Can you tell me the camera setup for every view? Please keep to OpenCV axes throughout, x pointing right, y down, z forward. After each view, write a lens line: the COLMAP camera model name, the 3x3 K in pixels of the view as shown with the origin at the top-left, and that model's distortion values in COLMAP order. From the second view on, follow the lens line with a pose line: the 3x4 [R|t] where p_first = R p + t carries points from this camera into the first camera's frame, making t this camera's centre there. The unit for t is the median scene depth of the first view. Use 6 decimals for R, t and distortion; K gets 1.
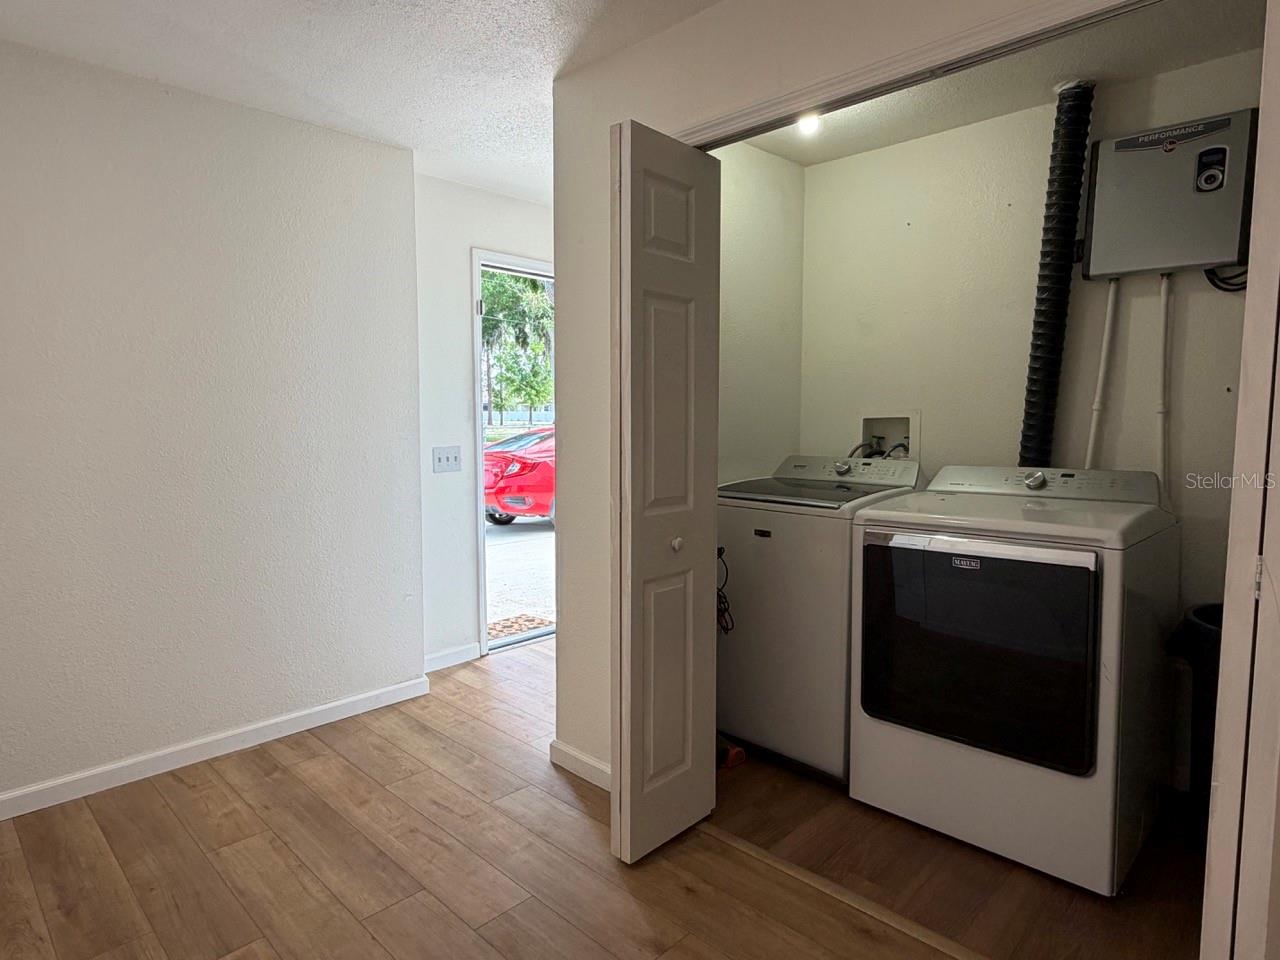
lens RADIAL K [[737.3, 0, 632.0], [0, 737.3, 480.1], [0, 0, 1]] dist [0.007270, 0.000926]
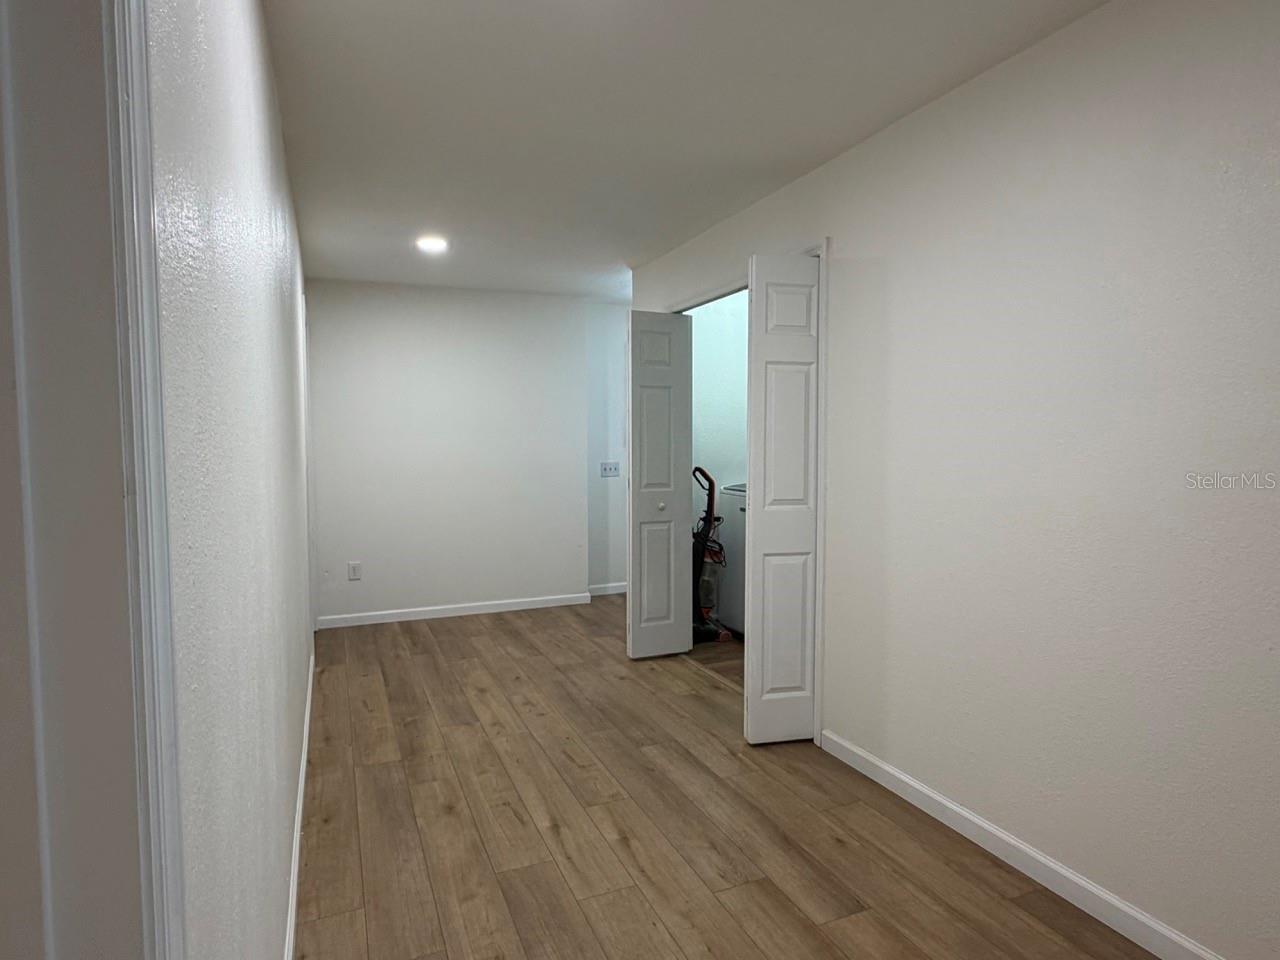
lens RADIAL K [[737.3, 0, 637.4], [0, 737.3, 484.5], [0, 0, 1]] dist [0.007270, 0.000926]
pose [[0.922340, 0.016959, -0.386008, 0.768333], [-0.027489, 0.999385, -0.021774, 0.070009], [0.385401, 0.030694, 0.922238, -0.886934]]
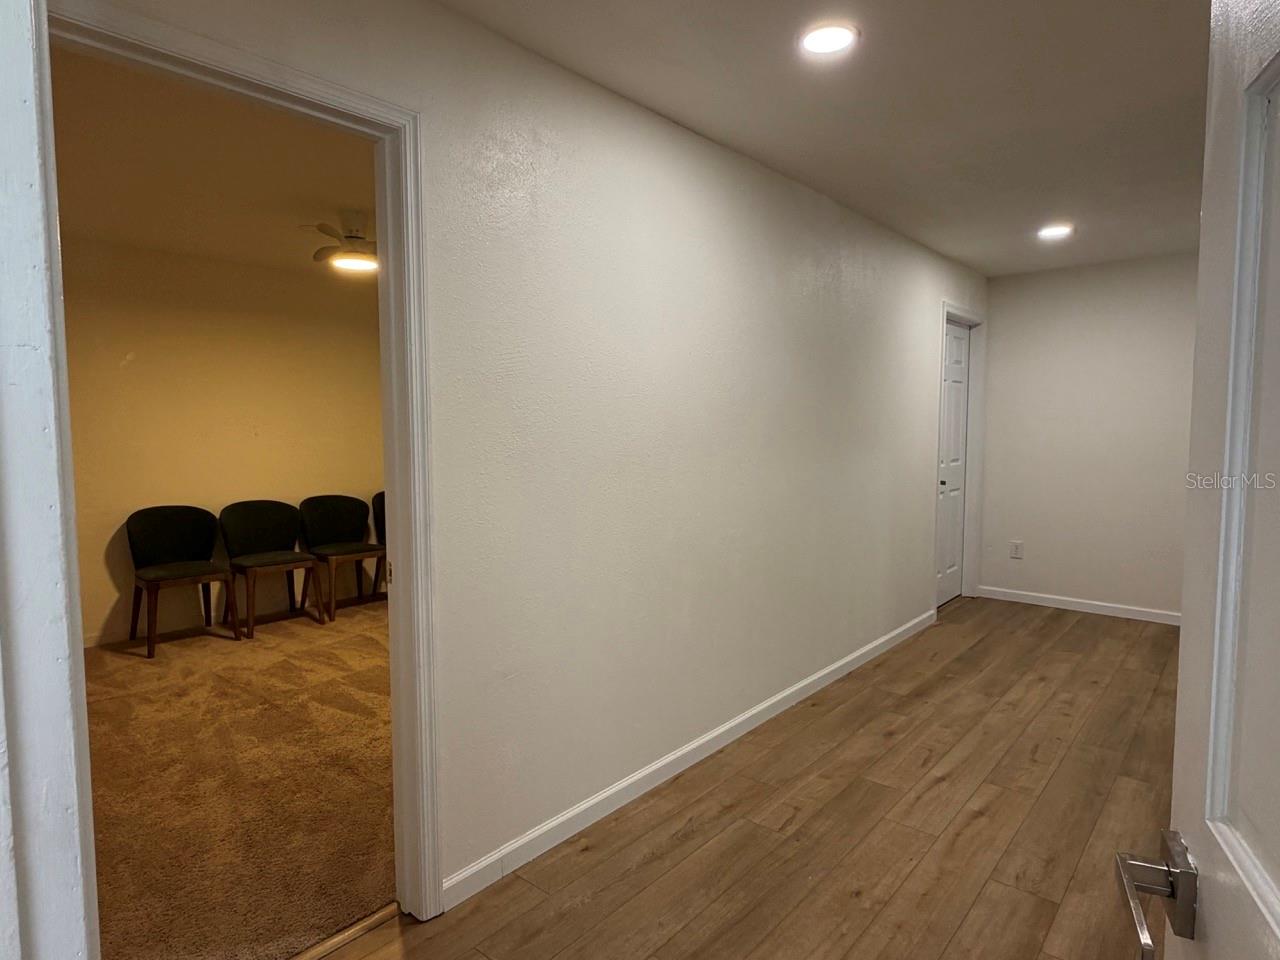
lens RADIAL K [[737.3, 0, 630.5], [0, 737.3, 477.7], [0, 0, 1]] dist [0.007270, 0.000926]
pose [[0.064475, 0.076091, -0.995014, 1.420356], [-0.088298, 0.993613, 0.070263, 0.017527], [0.994005, 0.083328, 0.070782, -0.532392]]
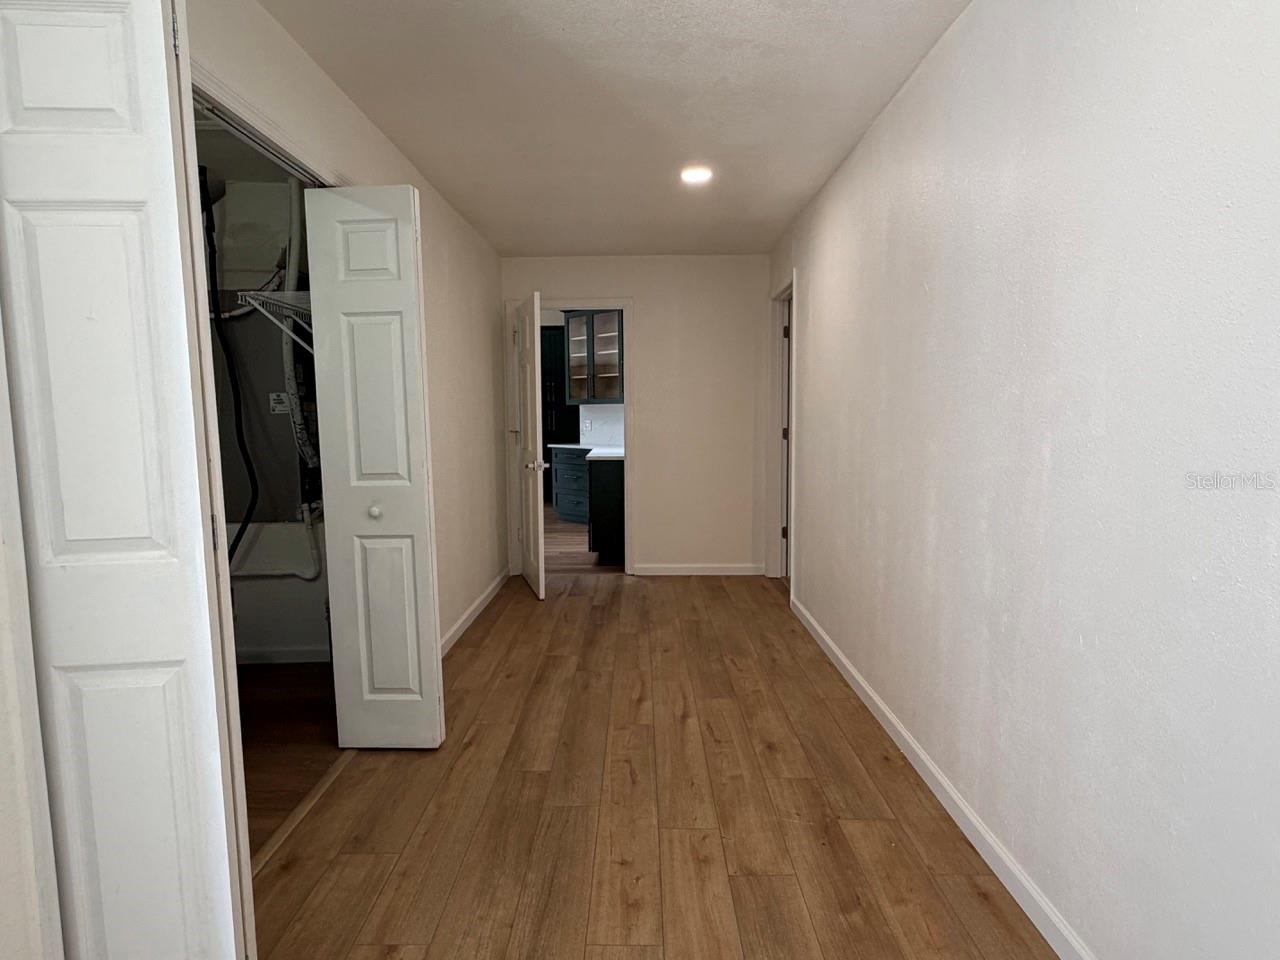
lens RADIAL K [[737.3, 0, 639.7], [0, 737.3, 482.7], [0, 0, 1]] dist [0.007270, 0.000926]
pose [[-0.701279, -0.057746, 0.710544, -0.697294], [0.075252, 0.985149, 0.154334, -0.082050], [-0.708904, 0.161701, -0.686519, 1.092857]]
